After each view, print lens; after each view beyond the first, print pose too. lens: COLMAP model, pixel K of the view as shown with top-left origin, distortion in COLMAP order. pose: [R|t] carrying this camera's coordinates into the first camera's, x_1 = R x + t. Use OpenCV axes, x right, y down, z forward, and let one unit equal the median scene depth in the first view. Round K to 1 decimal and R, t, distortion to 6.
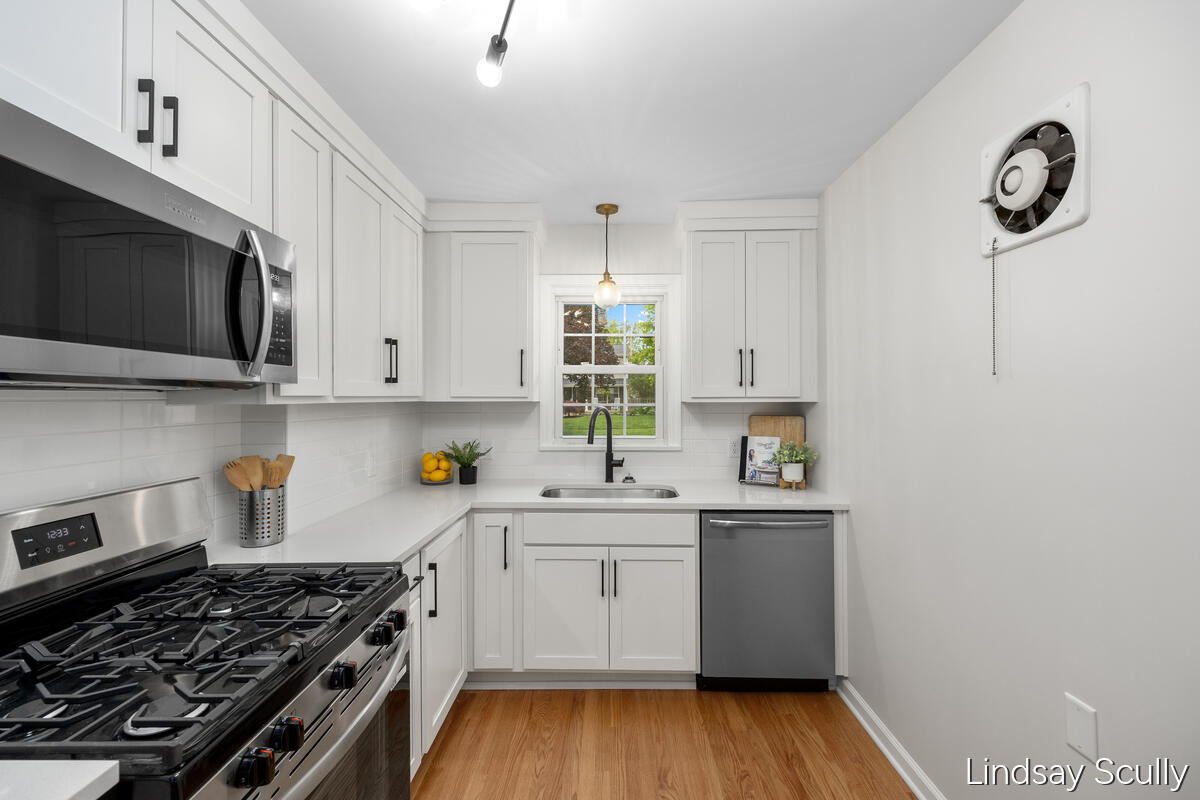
lens RADIAL K [[489.2, 0, 600.0], [0, 489.2, 400.0], [0, 0, 1]] dist [0.017839, 0.000234]
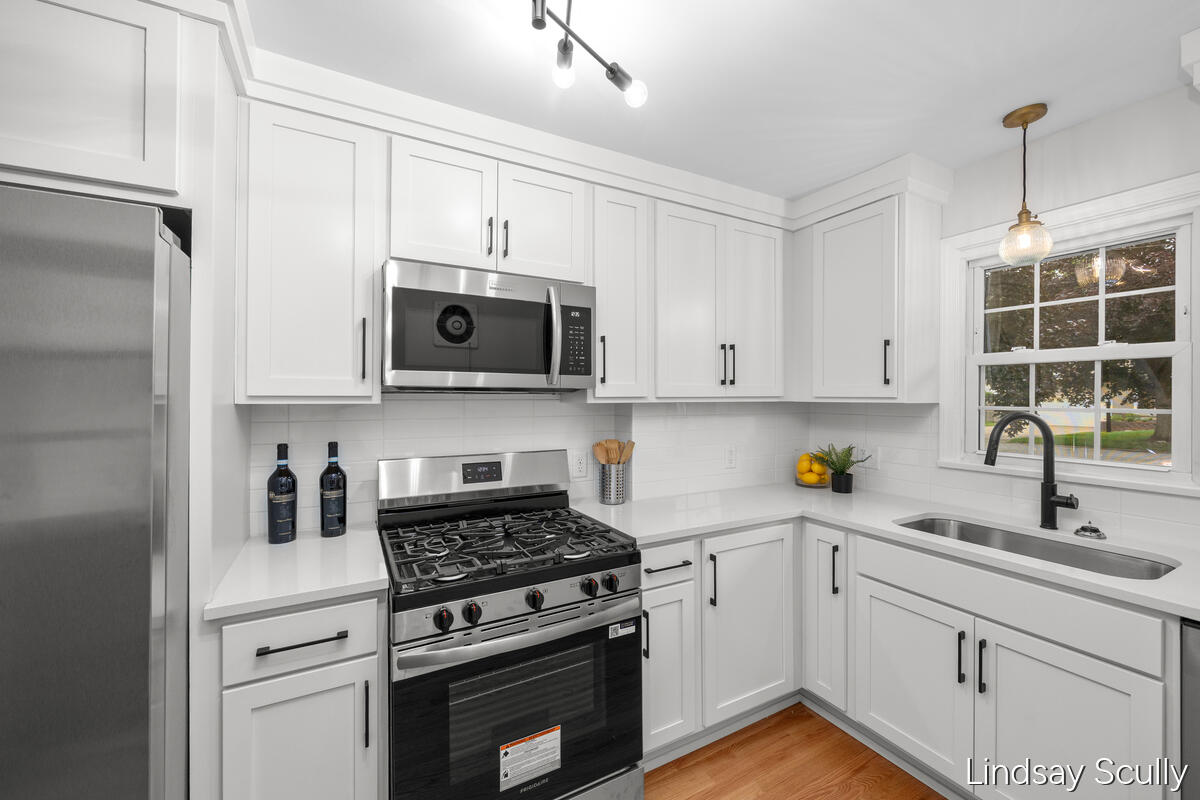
lens RADIAL K [[464.3, 0, 595.1], [0, 464.3, 397.8], [0, 0, 1]] dist [-0.000557, 0.000136]
pose [[0.514990, 0.003978, -0.857187, 0.257966], [-0.004717, 0.999987, 0.001807, -0.004624], [0.857183, 0.003113, 0.515002, 0.176802]]
